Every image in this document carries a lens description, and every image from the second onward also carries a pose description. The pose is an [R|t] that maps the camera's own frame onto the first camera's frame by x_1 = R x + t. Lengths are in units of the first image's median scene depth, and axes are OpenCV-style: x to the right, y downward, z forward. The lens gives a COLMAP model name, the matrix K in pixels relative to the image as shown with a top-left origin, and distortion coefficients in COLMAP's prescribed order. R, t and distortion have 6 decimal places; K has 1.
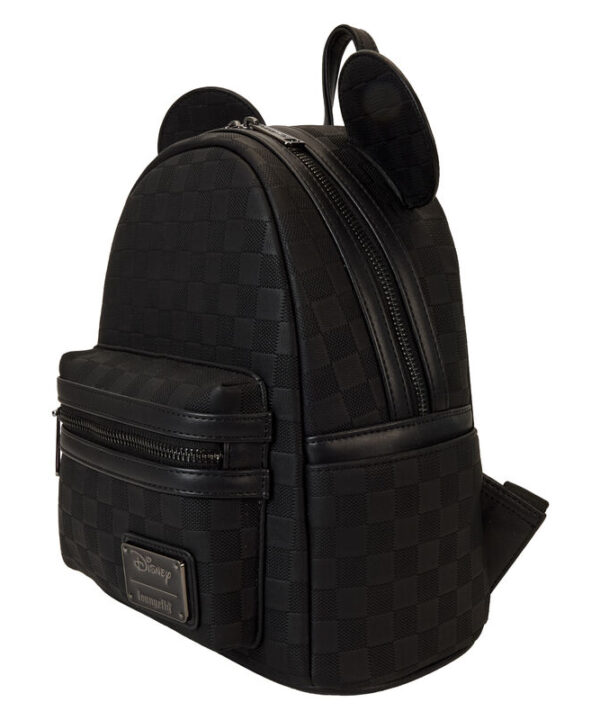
lens RADIAL K [[822.1, 0, 300.0], [0, 822.1, 360.0], [0, 0, 1]] dist [0.000768, -0.002186]
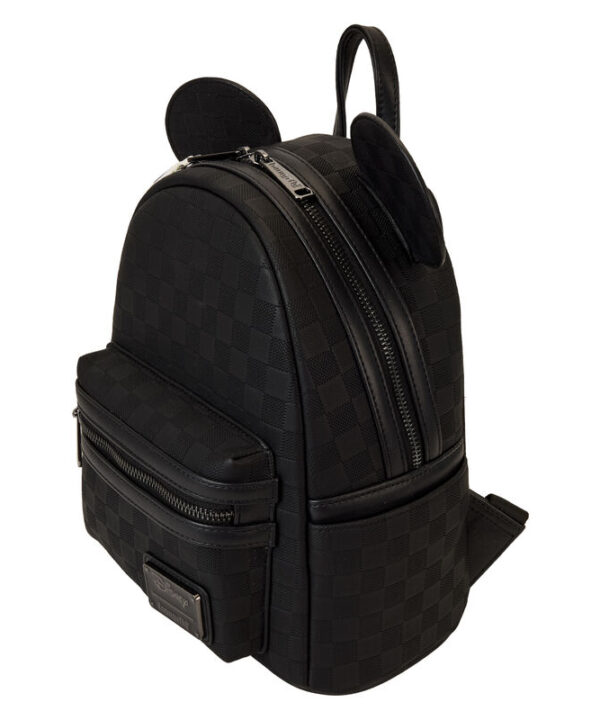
lens RADIAL K [[821.1, 0, 300.0], [0, 821.1, 360.0], [0, 0, 1]] dist [0.081205, 0.000620]
pose [[0.999765, 0.021483, -0.002987, -0.005428], [-0.019976, 0.965674, 0.258986, -0.367578], [0.008448, -0.258865, 0.965876, -0.020082]]
